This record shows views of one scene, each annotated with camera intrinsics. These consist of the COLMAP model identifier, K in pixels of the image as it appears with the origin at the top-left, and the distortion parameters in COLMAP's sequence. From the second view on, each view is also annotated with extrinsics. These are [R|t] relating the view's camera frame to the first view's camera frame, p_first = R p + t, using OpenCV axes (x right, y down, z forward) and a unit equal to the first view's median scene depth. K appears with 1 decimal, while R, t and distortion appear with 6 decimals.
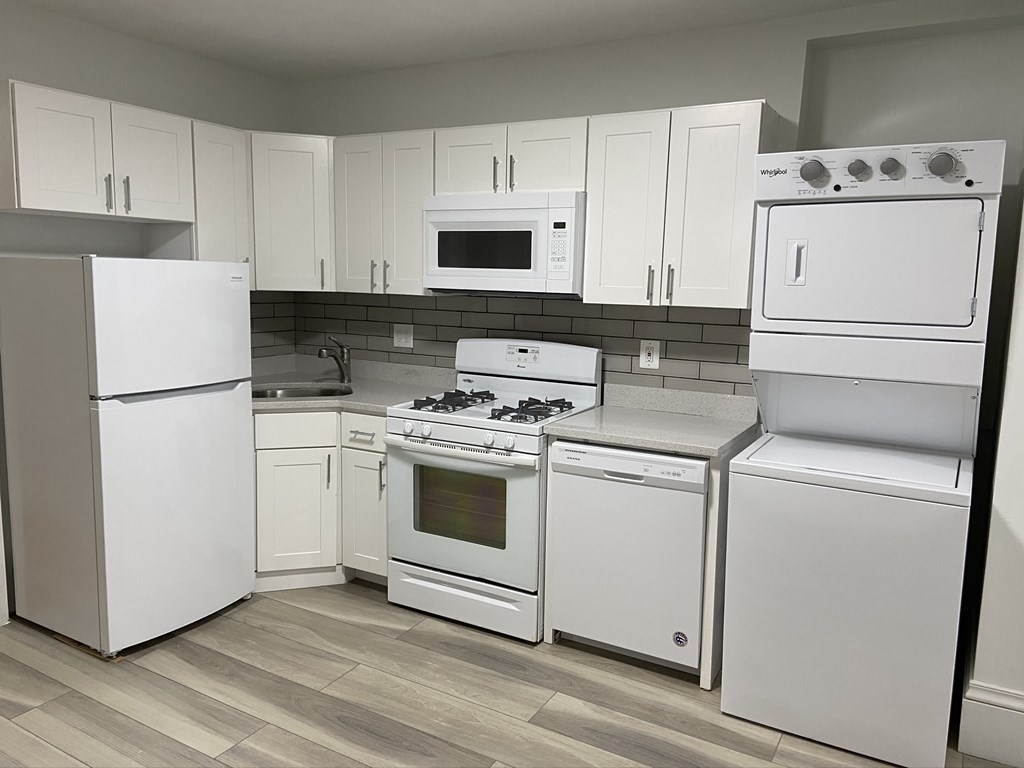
lens RADIAL K [[761.6, 0, 506.1], [0, 761.6, 377.3], [0, 0, 1]] dist [0.102775, -0.116517]
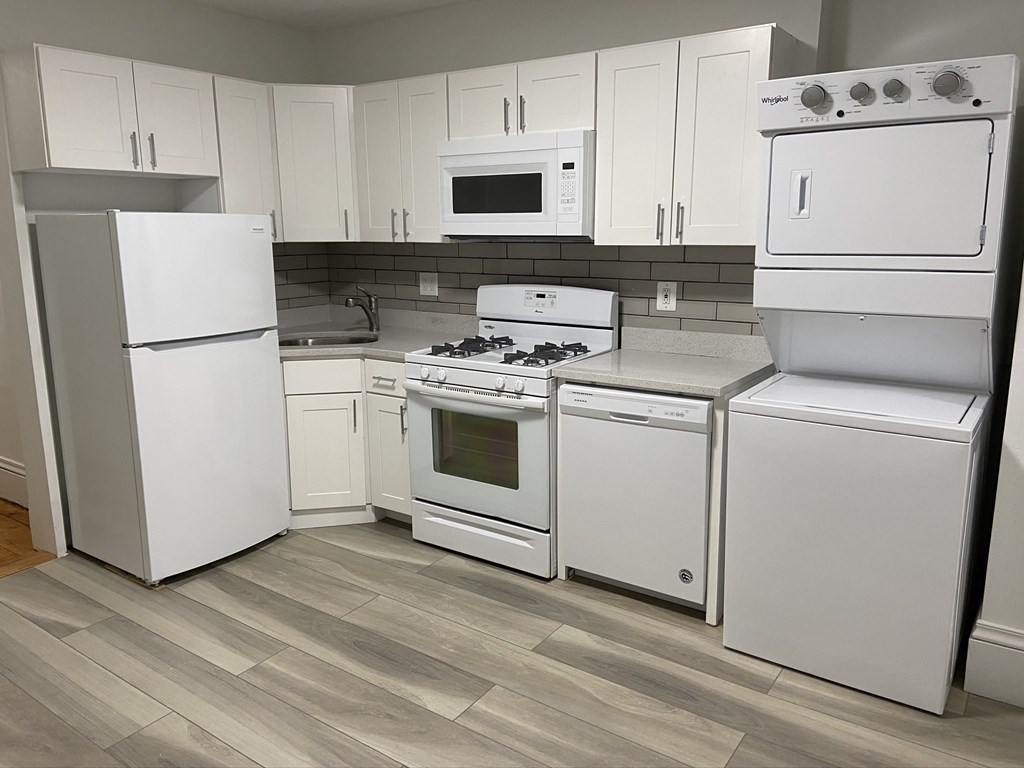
lens RADIAL K [[761.6, 0, 503.1], [0, 761.6, 377.1], [0, 0, 1]] dist [0.102775, -0.116517]
pose [[0.995356, -0.010573, -0.095683, 0.081242], [0.016518, 0.997967, 0.061556, 0.011359], [0.094838, -0.062851, 0.993507, -0.010124]]
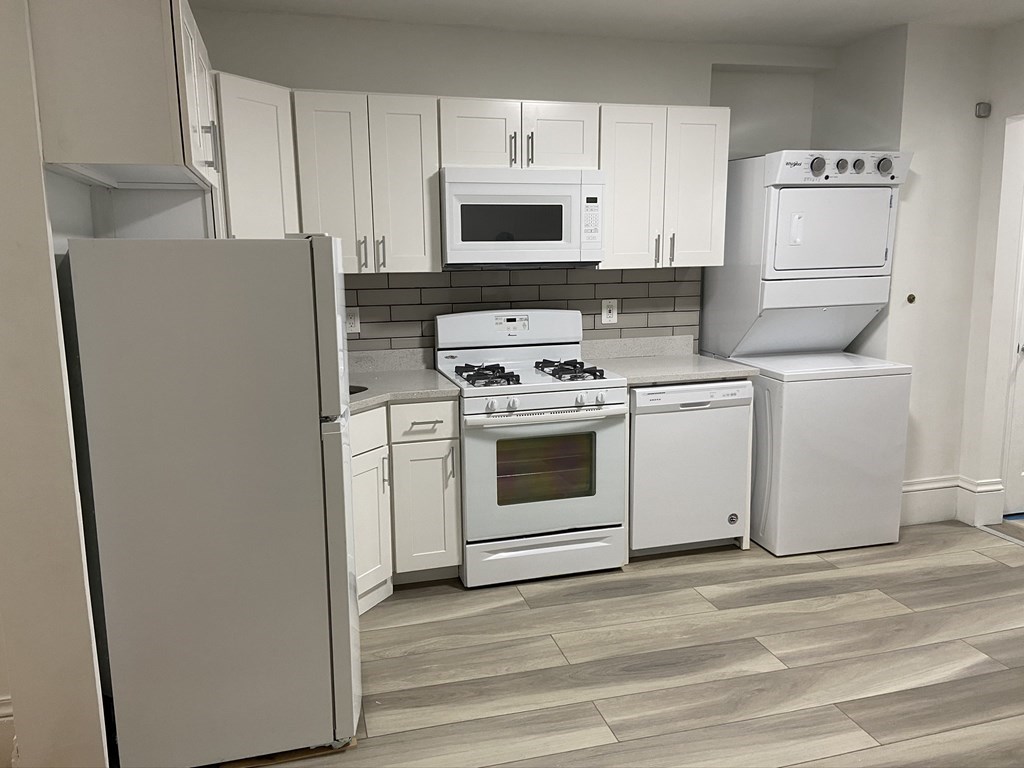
lens RADIAL K [[761.6, 0, 500.5], [0, 761.6, 379.8], [0, 0, 1]] dist [0.102775, -0.116517]
pose [[0.706382, -0.147939, 0.692198, -0.873581], [0.125065, 0.988615, 0.083663, -0.051540], [-0.696695, 0.027471, 0.716842, 0.309409]]
